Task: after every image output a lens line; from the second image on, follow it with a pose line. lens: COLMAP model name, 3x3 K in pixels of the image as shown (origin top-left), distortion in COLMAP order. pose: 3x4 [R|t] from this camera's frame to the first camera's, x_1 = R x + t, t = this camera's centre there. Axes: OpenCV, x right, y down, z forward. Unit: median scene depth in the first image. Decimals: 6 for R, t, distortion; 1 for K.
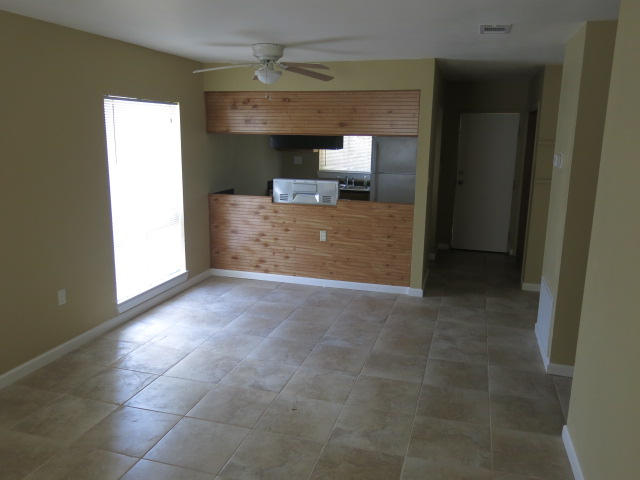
lens RADIAL K [[533.6, 0, 319.2], [0, 533.6, 240.8], [0, 0, 1]] dist [-0.023679, 0.006541]
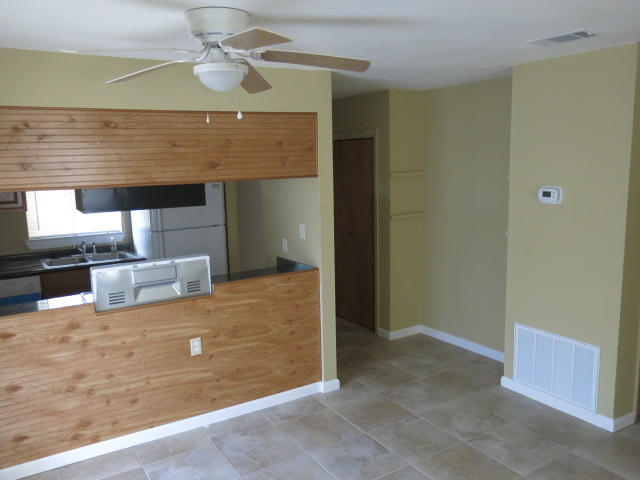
lens RADIAL K [[533.6, 0, 320.2], [0, 533.6, 243.2], [0, 0, 1]] dist [-0.023679, 0.006541]
pose [[0.668028, -0.149834, 0.728895, -0.328121], [0.186606, 0.981951, 0.030830, -0.118898], [-0.720359, 0.115421, 0.683931, 0.474823]]
